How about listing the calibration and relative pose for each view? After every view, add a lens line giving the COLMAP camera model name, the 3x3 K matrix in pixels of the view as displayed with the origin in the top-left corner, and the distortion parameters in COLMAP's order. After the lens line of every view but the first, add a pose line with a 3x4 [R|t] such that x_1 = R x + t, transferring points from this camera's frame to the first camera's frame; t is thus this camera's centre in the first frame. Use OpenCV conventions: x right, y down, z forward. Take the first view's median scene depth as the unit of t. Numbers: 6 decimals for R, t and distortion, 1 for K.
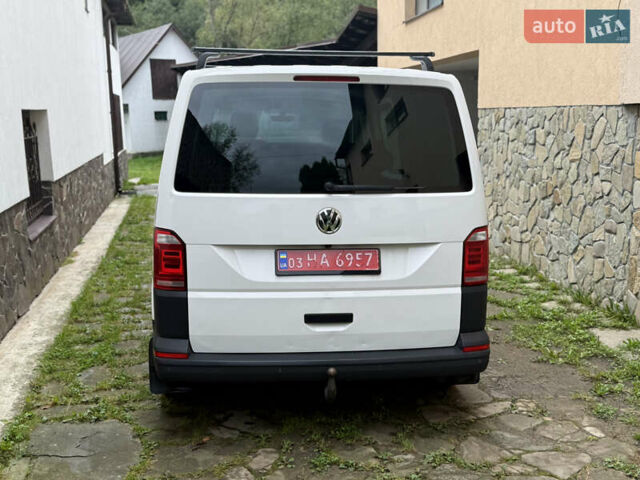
lens RADIAL K [[745.0, 0, 323.4], [0, 745.0, 237.1], [0, 0, 1]] dist [0.087609, 0.000000]
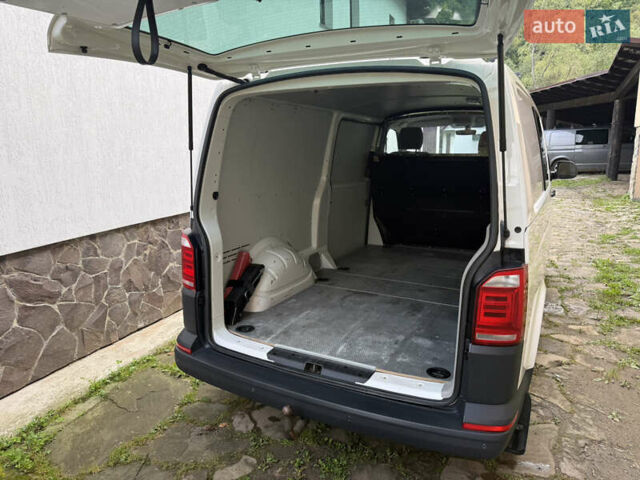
lens RADIAL K [[455.7, 0, 320.2], [0, 455.7, 244.1], [0, 0, 1]] dist [0.031589, -0.038221]
pose [[0.832711, 0.110255, -0.542621, 0.296894], [-0.074795, 0.993391, 0.087065, -0.062705], [0.548634, -0.031914, 0.835454, 0.532817]]
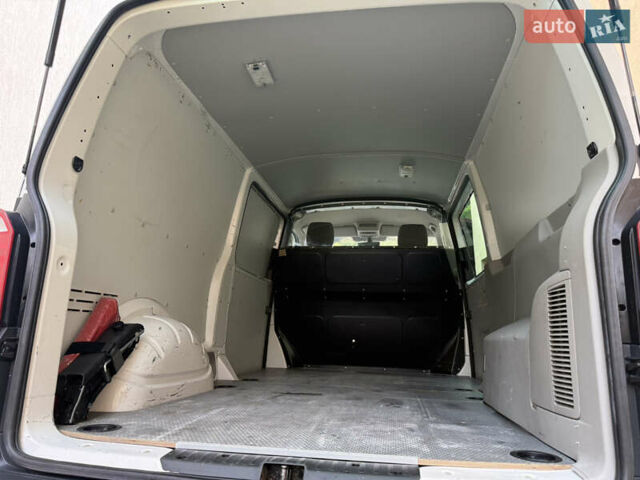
lens RADIAL K [[455.7, 0, 324.1], [0, 455.7, 241.5], [0, 0, 1]] dist [0.031589, -0.038221]
pose [[0.965363, -0.032595, -0.258868, -0.070172], [-0.056519, 0.942484, -0.329439, 0.227143], [0.254717, 0.332659, 0.907996, 0.898946]]
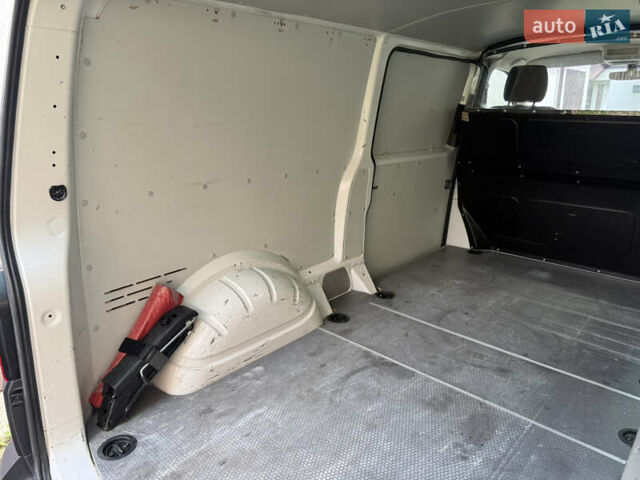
lens RADIAL K [[455.7, 0, 316.9], [0, 455.7, 240.4], [0, 0, 1]] dist [0.031589, -0.038221]
pose [[0.657004, 0.219322, -0.721279, 0.085785], [-0.107817, 0.974247, 0.198034, -0.156013], [0.746138, -0.052343, 0.663731, 1.210054]]
